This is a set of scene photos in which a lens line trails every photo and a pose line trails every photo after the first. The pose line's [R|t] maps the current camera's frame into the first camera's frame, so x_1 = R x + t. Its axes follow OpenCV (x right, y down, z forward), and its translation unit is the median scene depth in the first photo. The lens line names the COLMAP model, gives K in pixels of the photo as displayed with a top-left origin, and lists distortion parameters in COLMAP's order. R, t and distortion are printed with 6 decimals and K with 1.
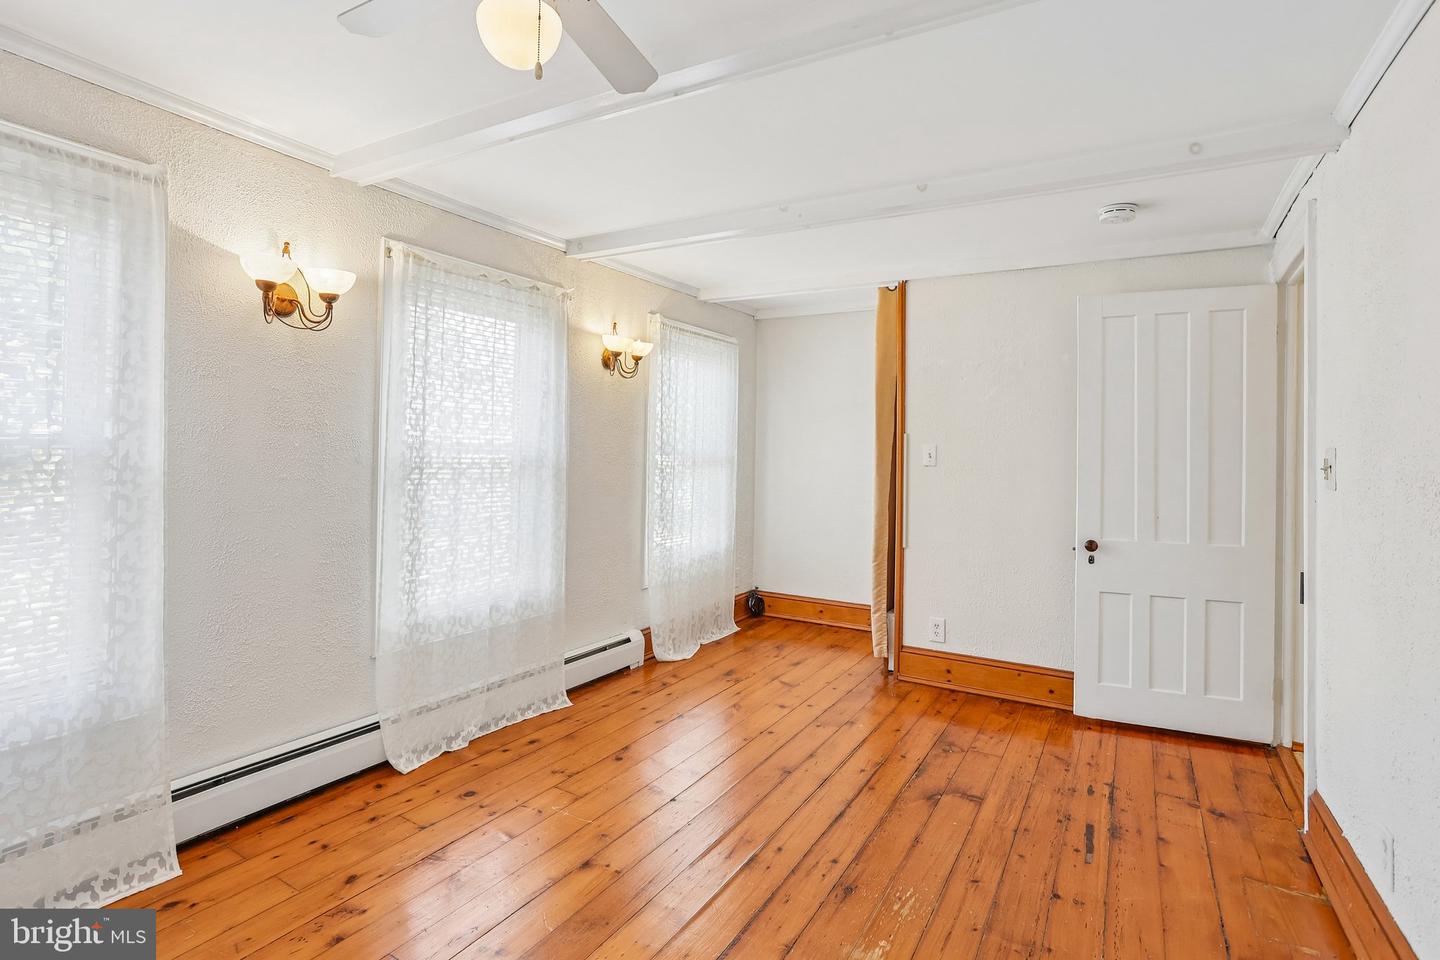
lens RADIAL K [[720.8, 0, 694.0], [0, 720.8, 443.0], [0, 0, 1]] dist [-0.045688, 0.028757]
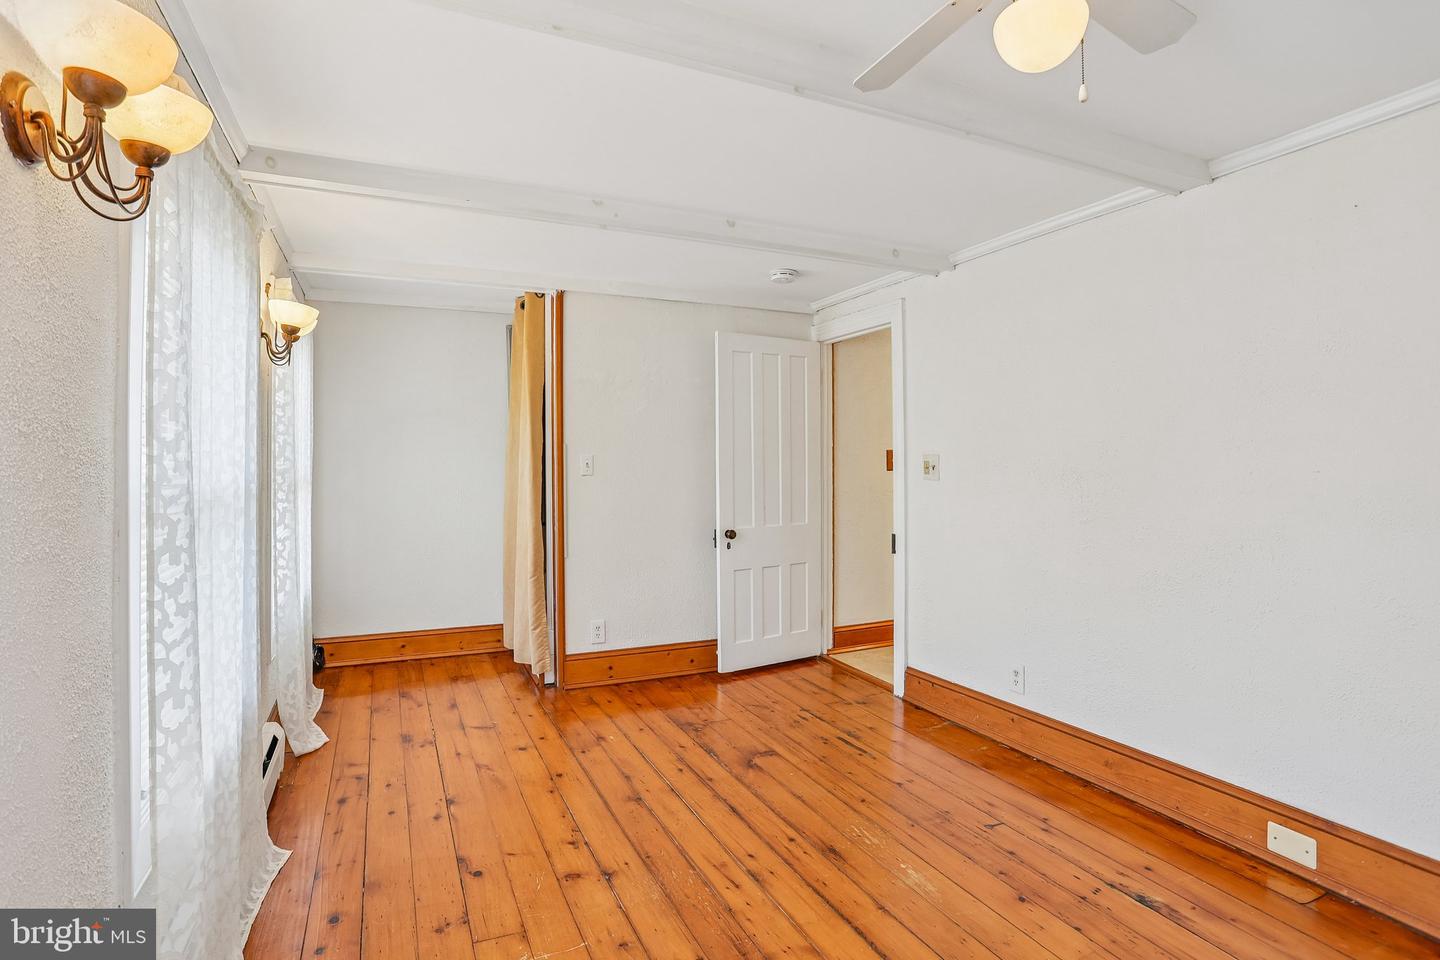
lens RADIAL K [[717.9, 0, 704.8], [0, 717.9, 454.8], [0, 0, 1]] dist [-0.083370, 0.046865]
pose [[0.564826, -0.013202, 0.825104, -0.553119], [0.006307, 0.999912, 0.011681, -0.010865], [-0.825186, -0.001394, 0.564860, 0.367363]]
